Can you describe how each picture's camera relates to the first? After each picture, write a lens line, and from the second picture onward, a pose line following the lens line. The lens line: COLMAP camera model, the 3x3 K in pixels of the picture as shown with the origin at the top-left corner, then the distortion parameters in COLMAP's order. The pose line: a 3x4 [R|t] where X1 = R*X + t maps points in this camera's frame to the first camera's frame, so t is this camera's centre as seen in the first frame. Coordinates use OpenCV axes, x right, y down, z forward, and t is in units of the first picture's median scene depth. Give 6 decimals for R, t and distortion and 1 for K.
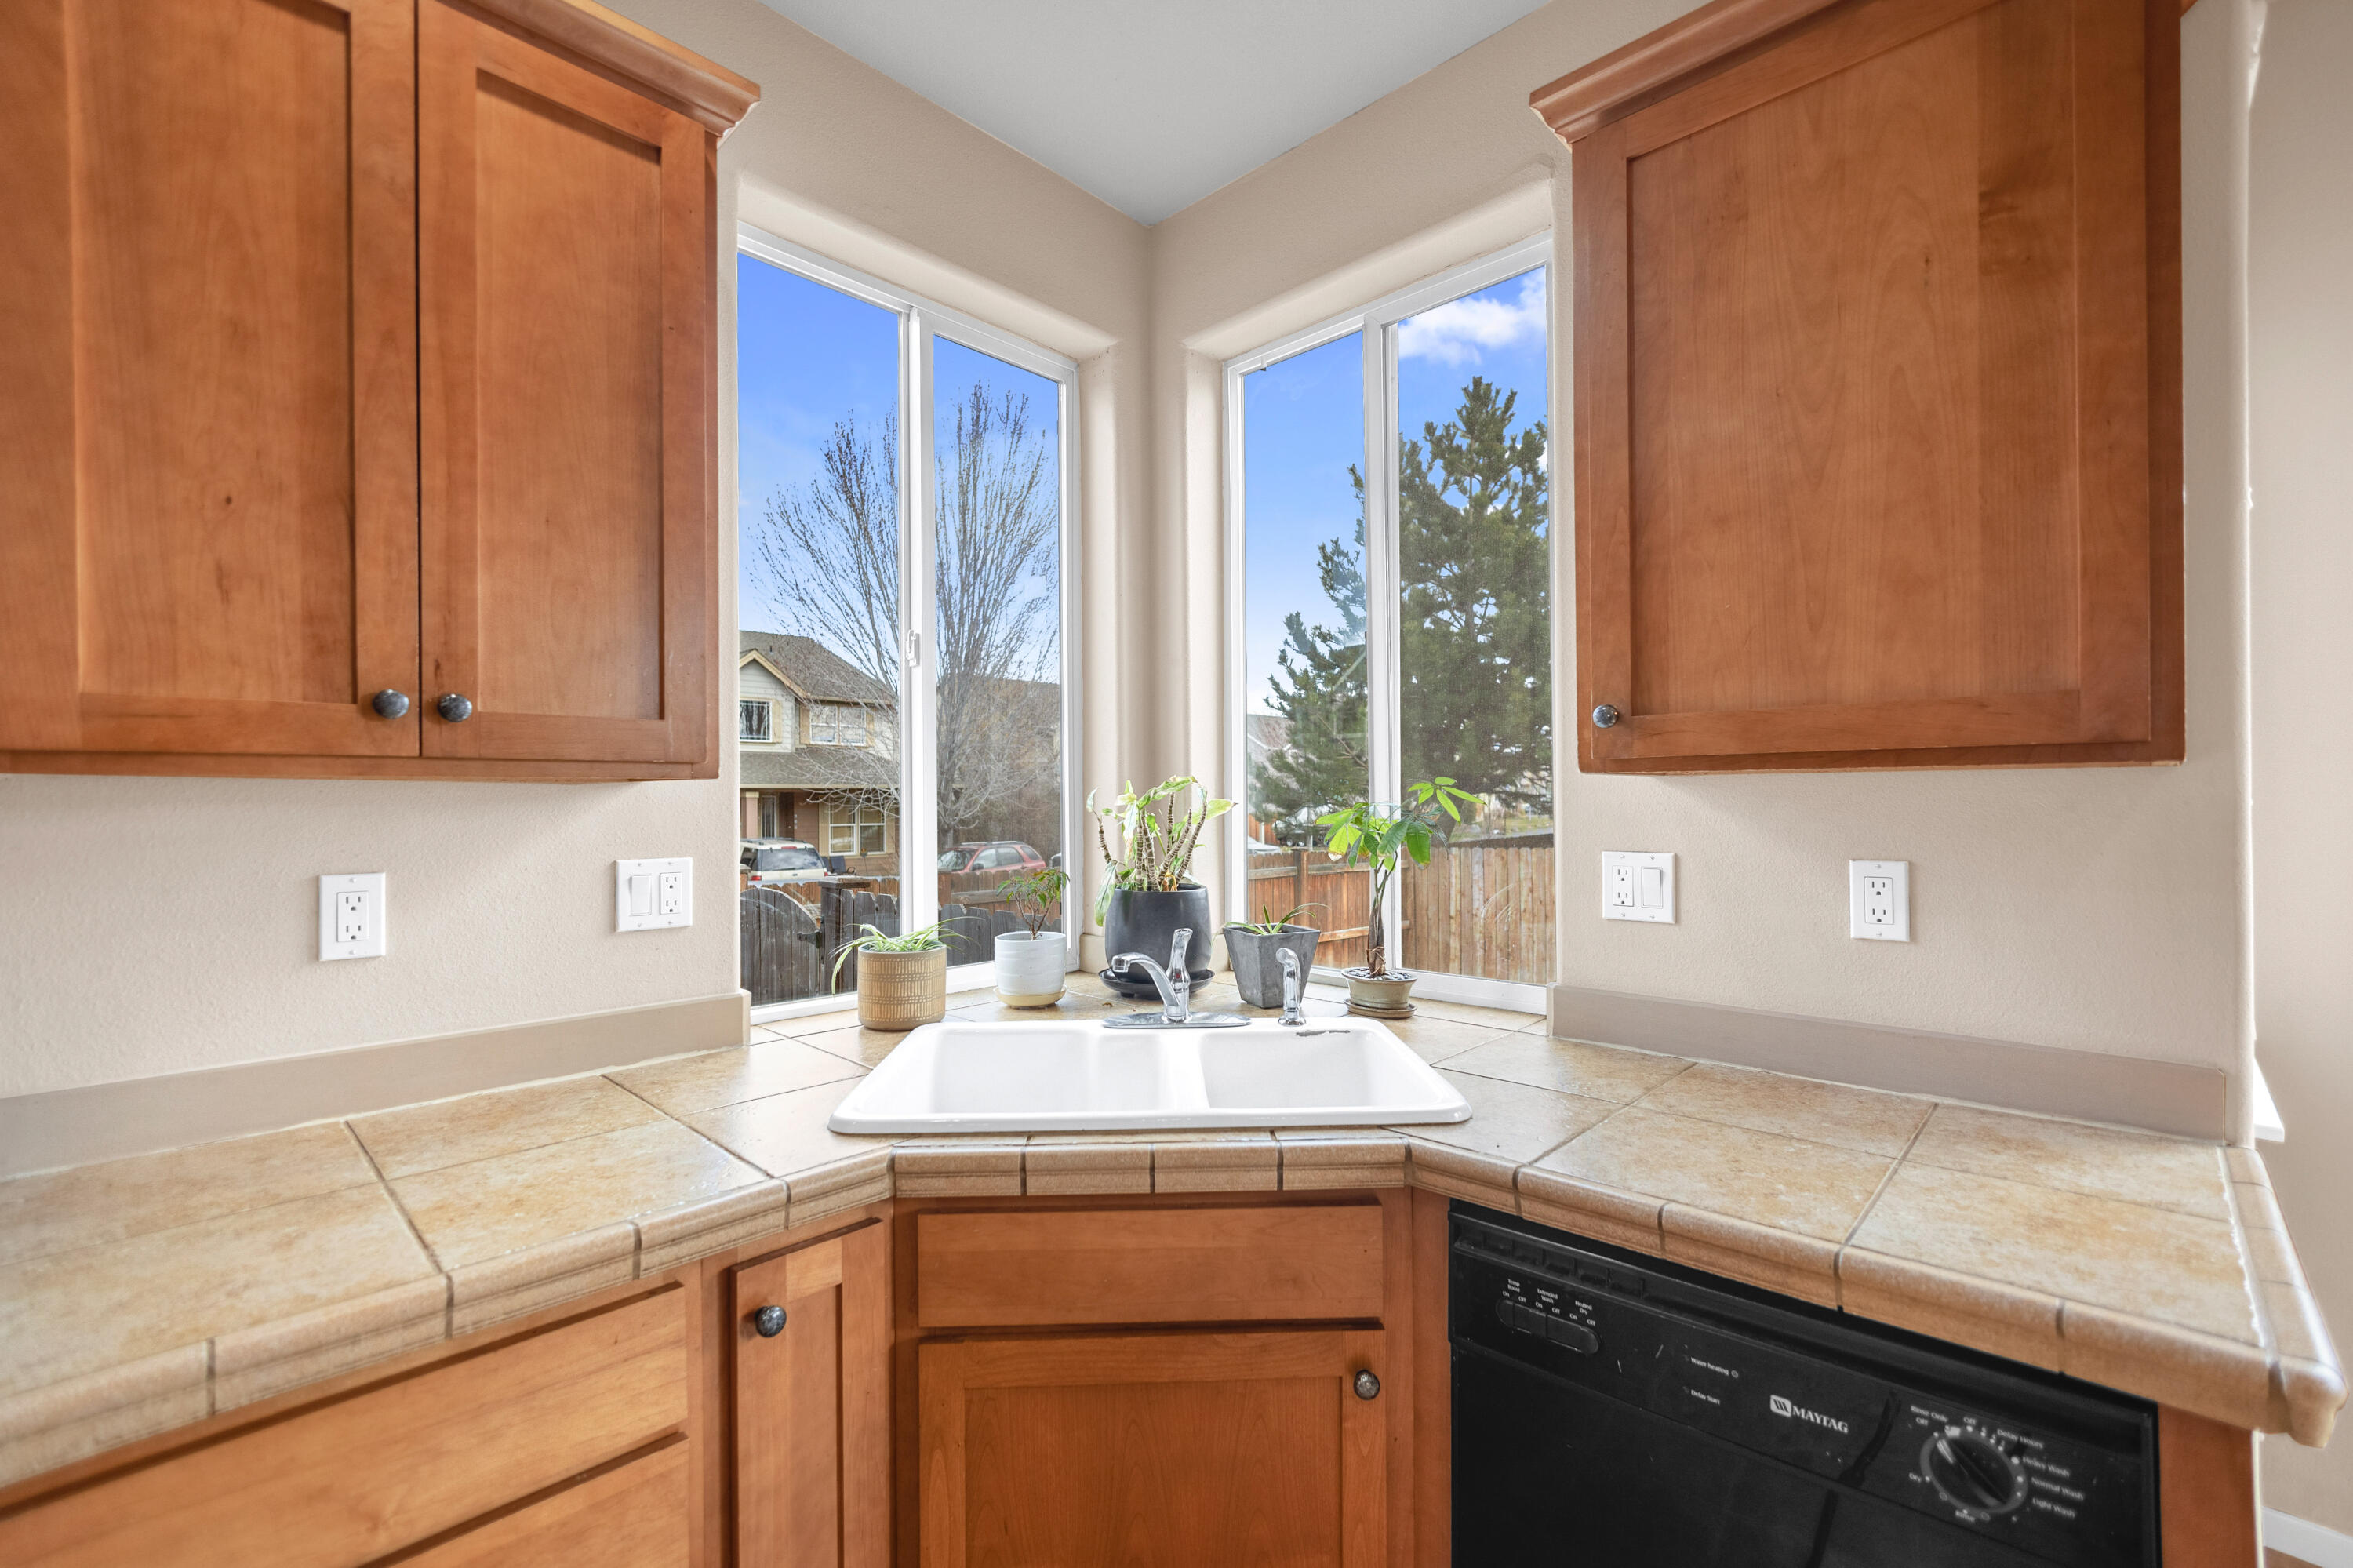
lens RADIAL K [[996.6, 0, 1179.1], [0, 996.6, 800.7], [0, 0, 1]] dist [-0.000882, 0.000118]
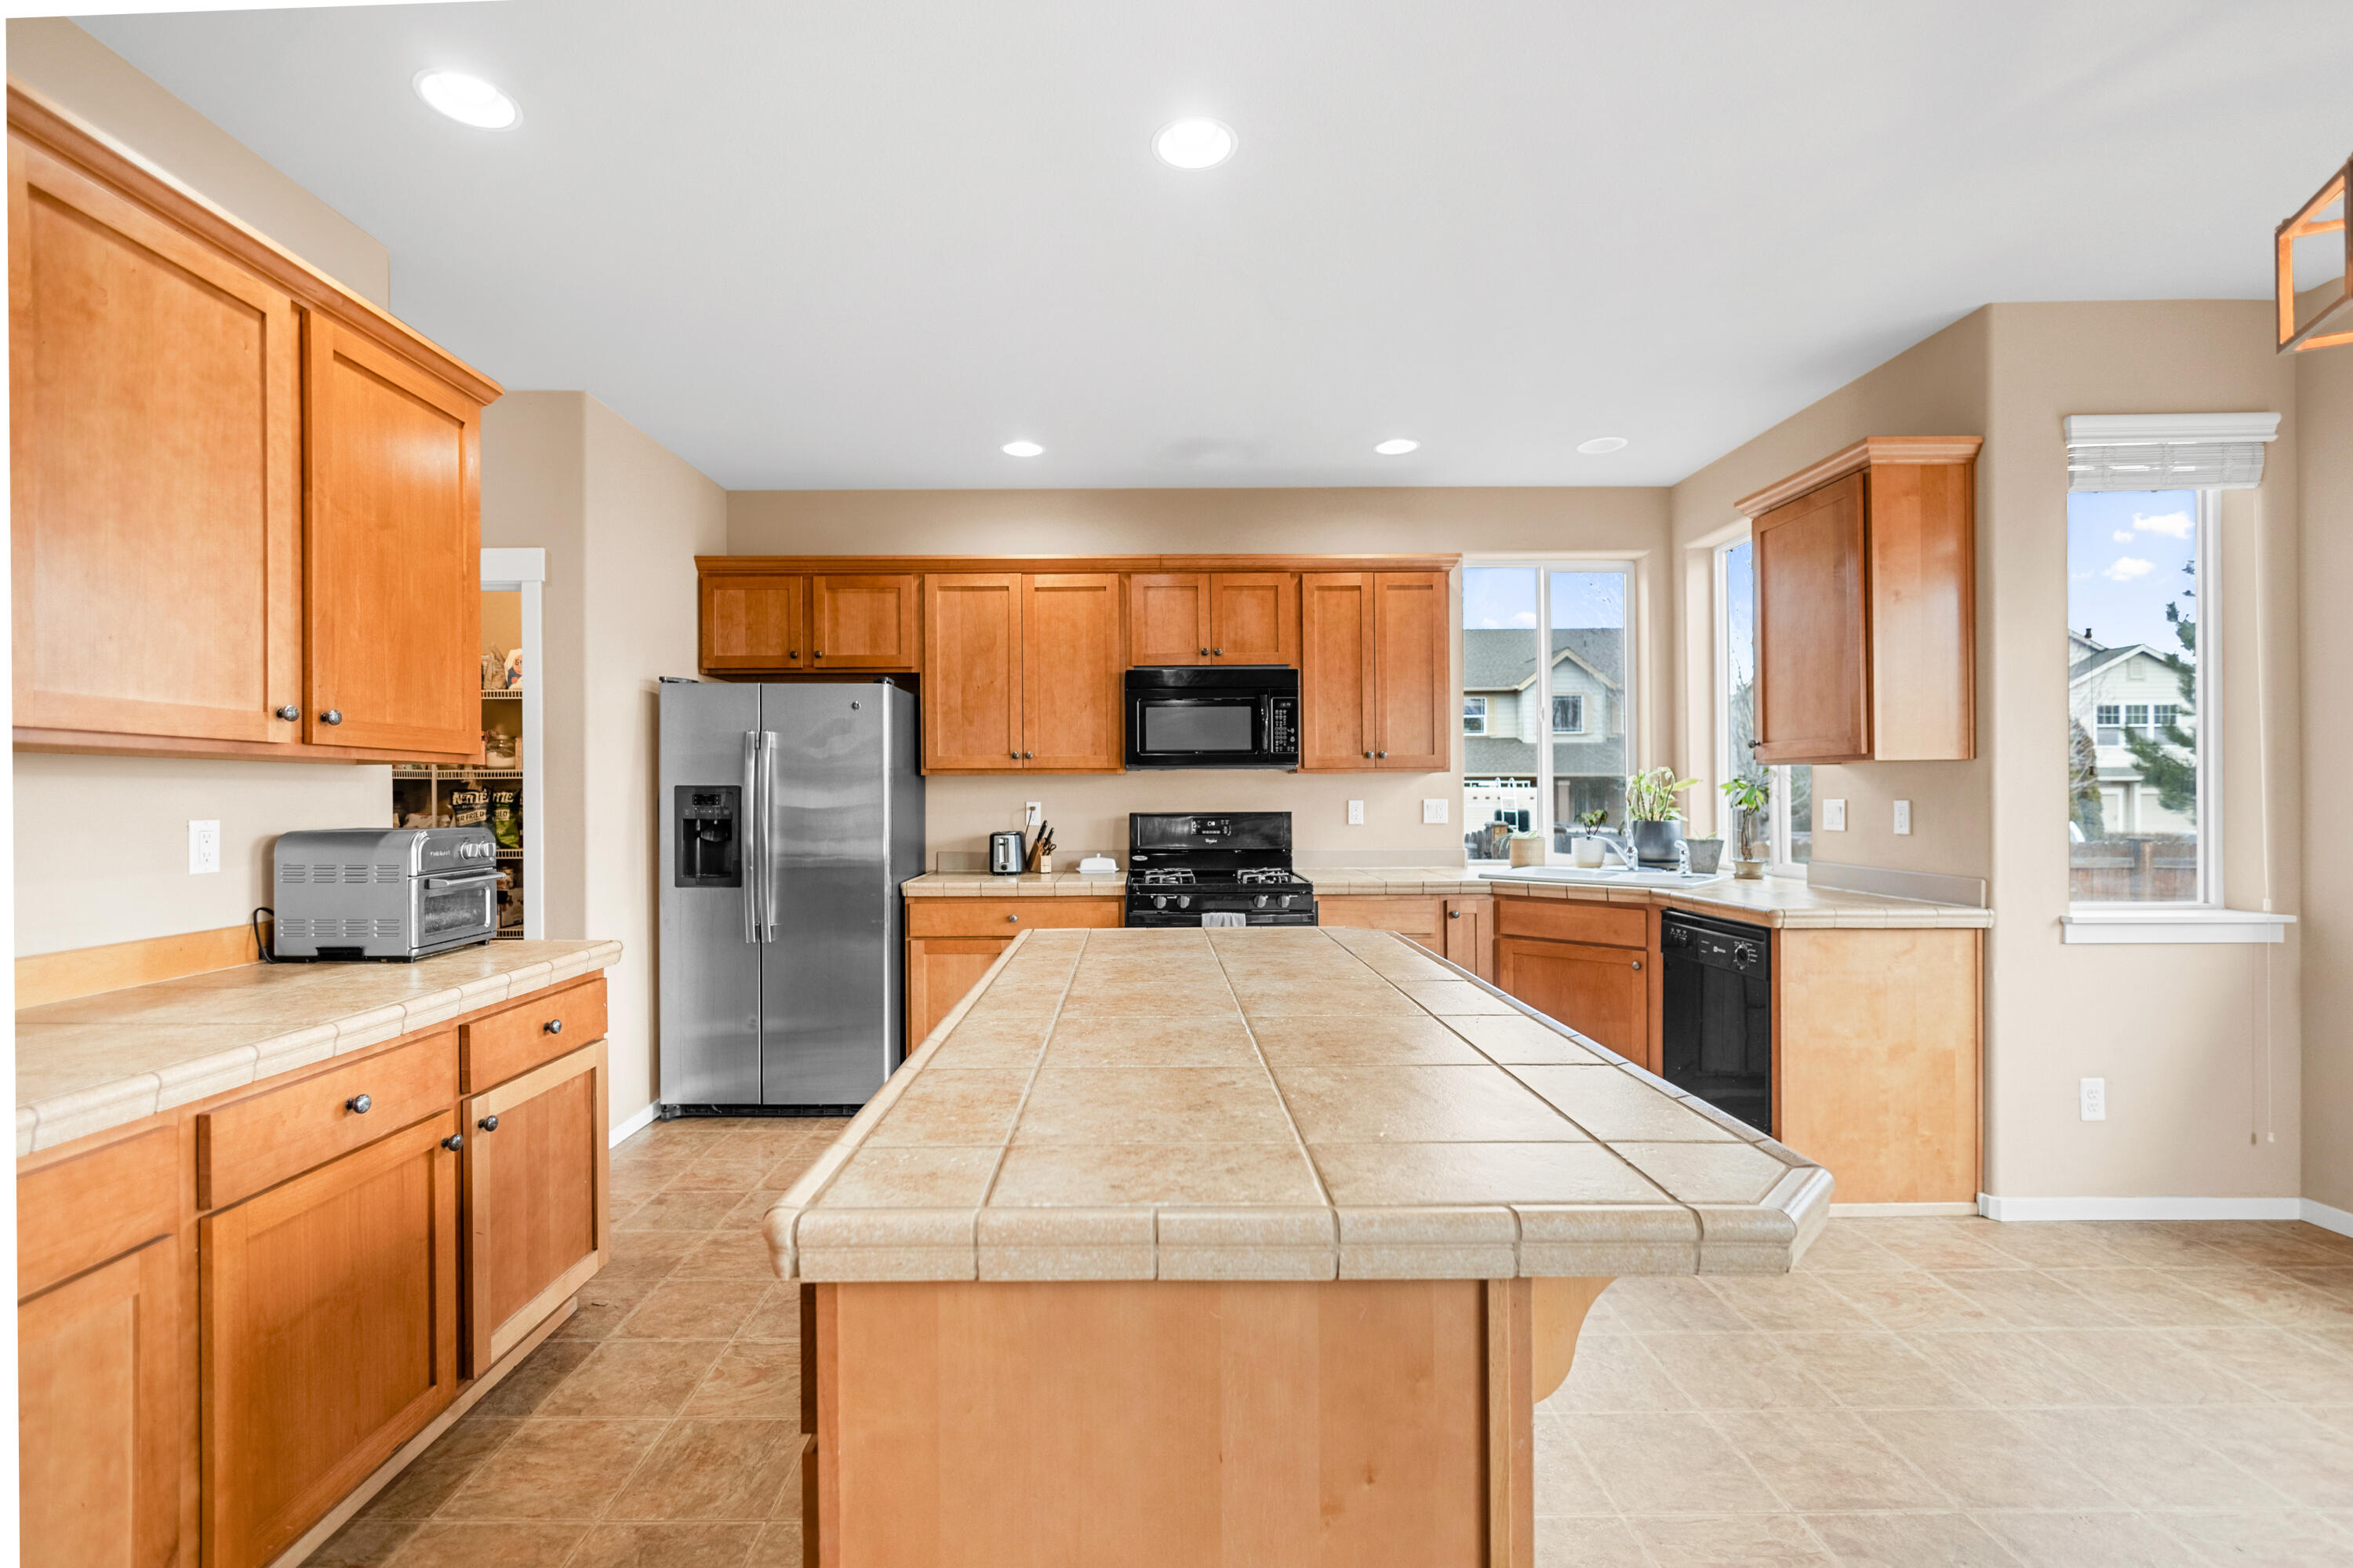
lens RADIAL K [[1011.7, 0, 1141.1], [0, 1011.7, 788.9], [0, 0, 1]] dist [-0.000899, 0.000021]
pose [[0.686552, -0.000856, -0.727080, 1.361559], [0.000047, 0.999999, -0.001133, 0.041032], [0.727081, 0.000744, 0.686551, -2.181092]]
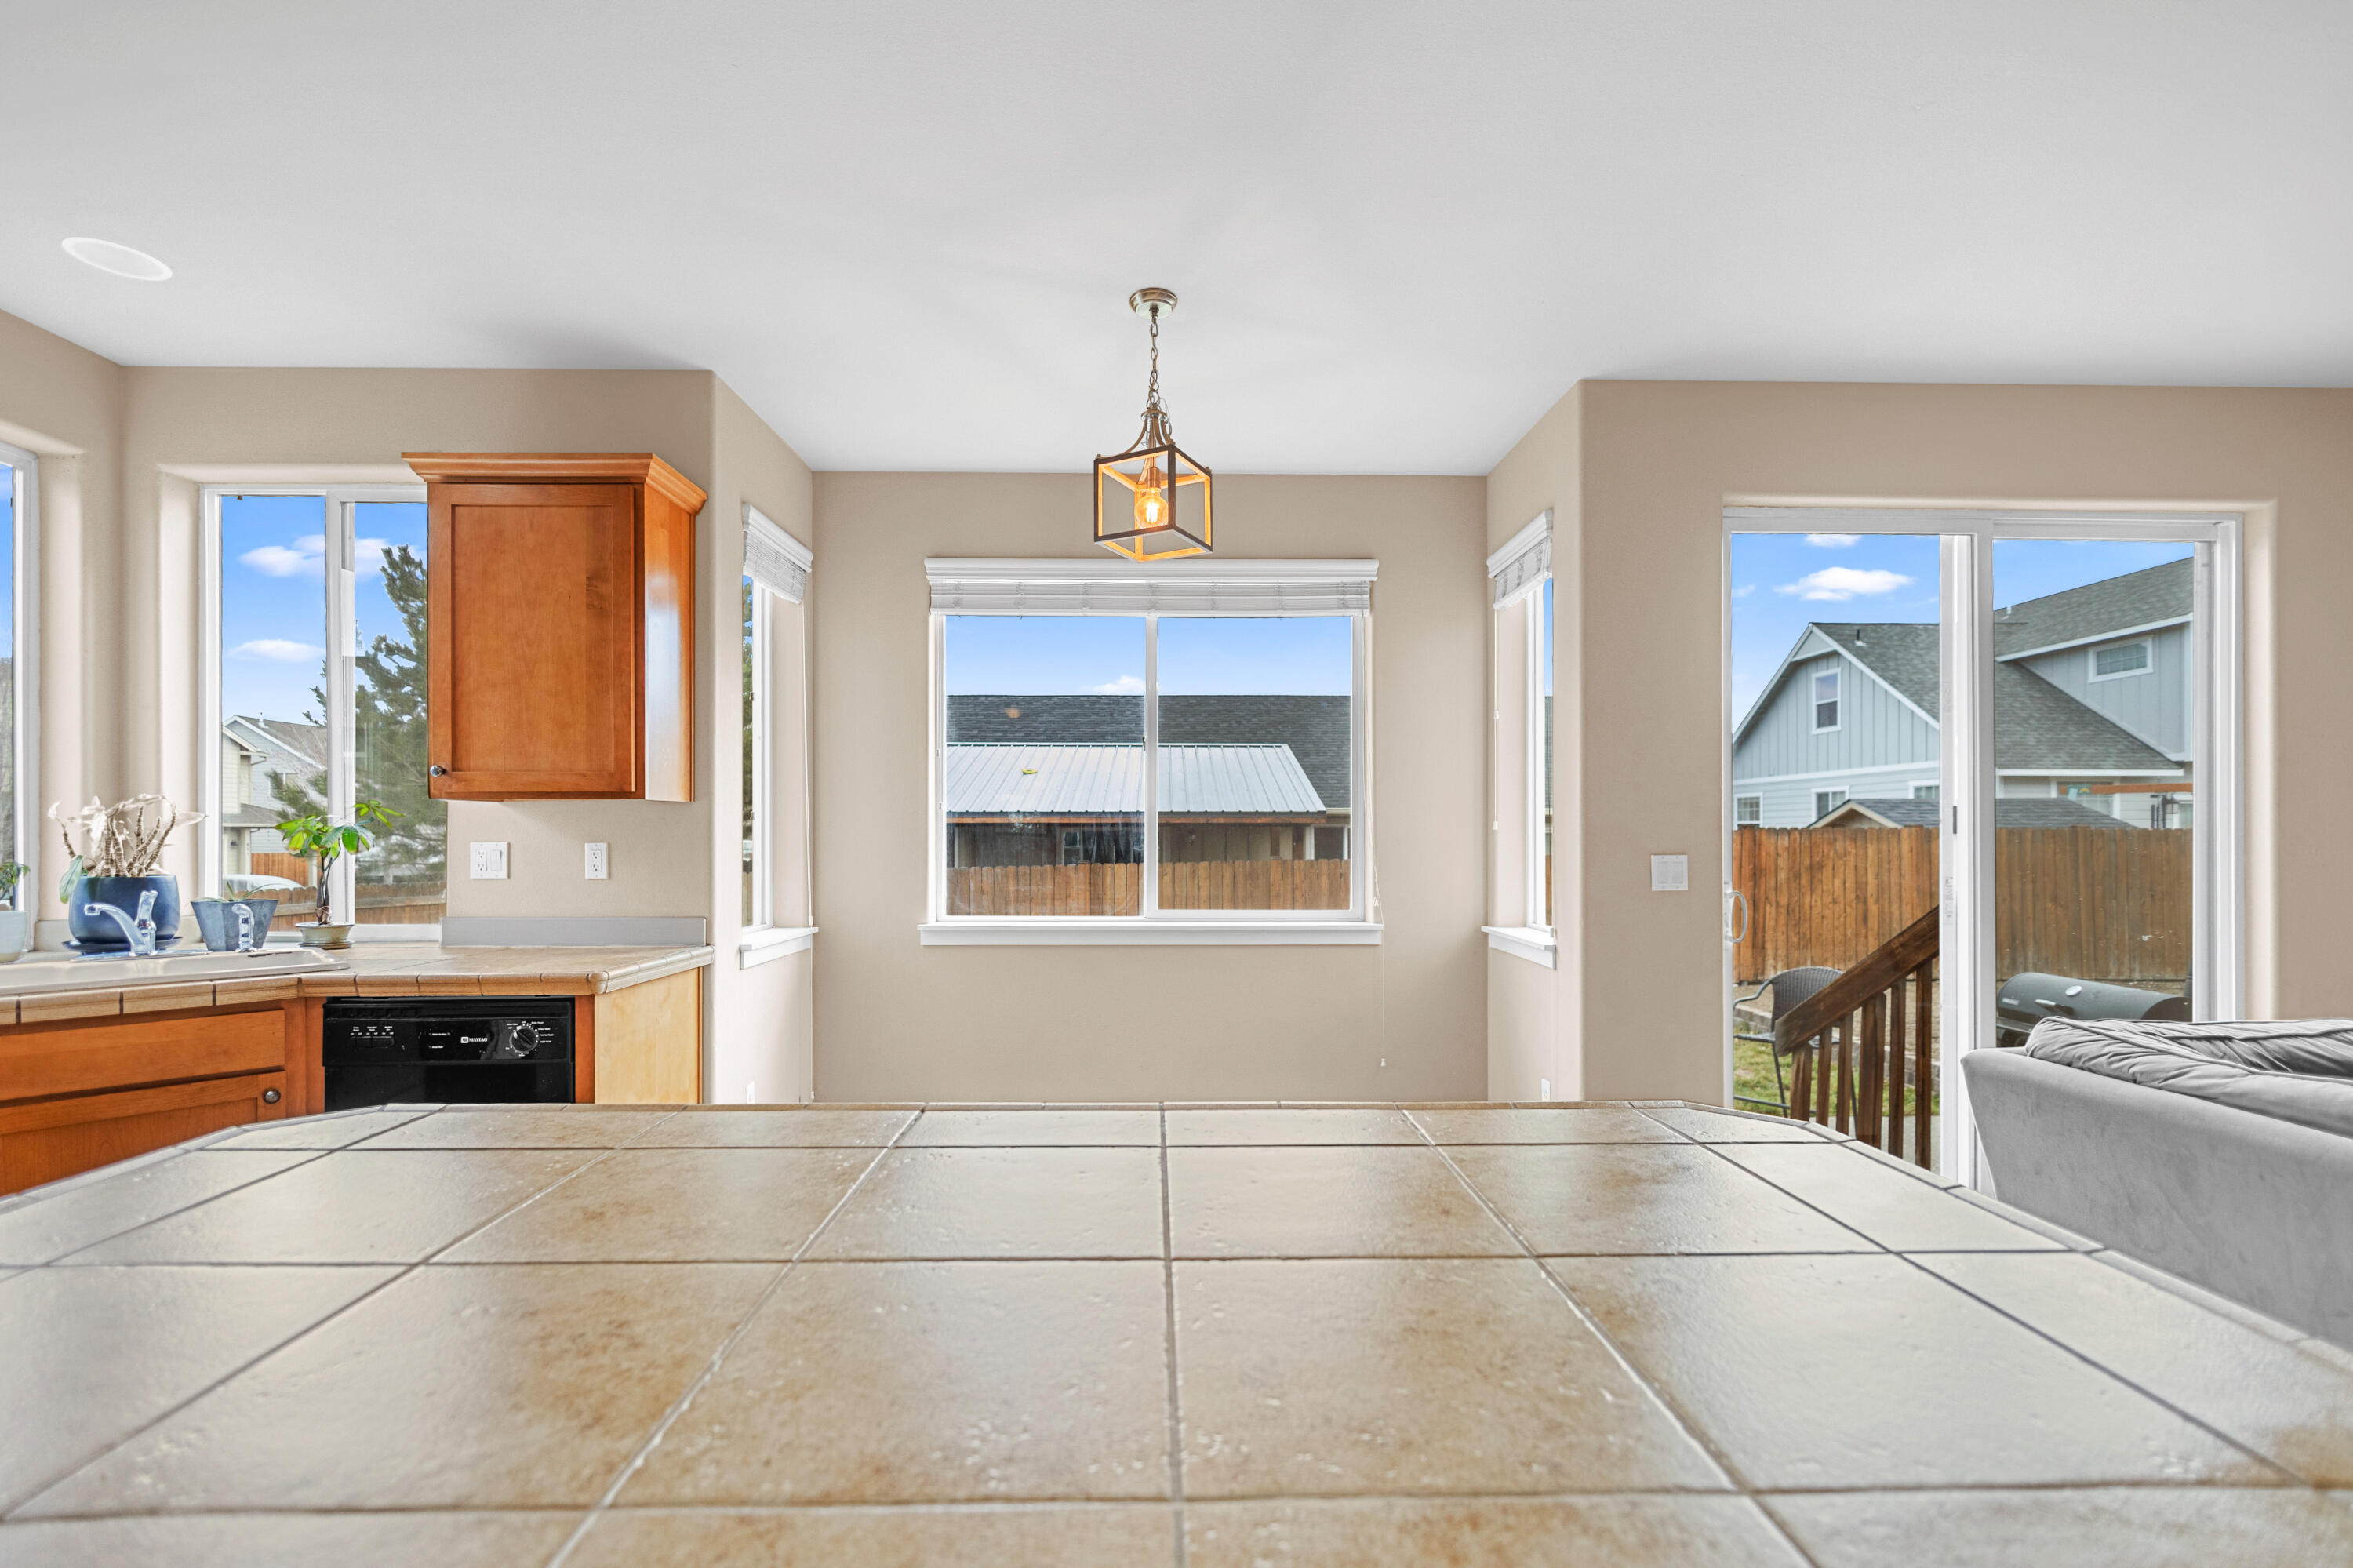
lens RADIAL K [[1018.8, 0, 1172.1], [0, 1018.8, 833.5], [0, 0, 1]] dist [-0.002632, 0.000400]
pose [[0.711281, 0.006934, 0.702873, 0.032022], [-0.003761, 0.999975, -0.006060, 0.055790], [-0.702897, 0.001667, 0.711289, -1.685836]]
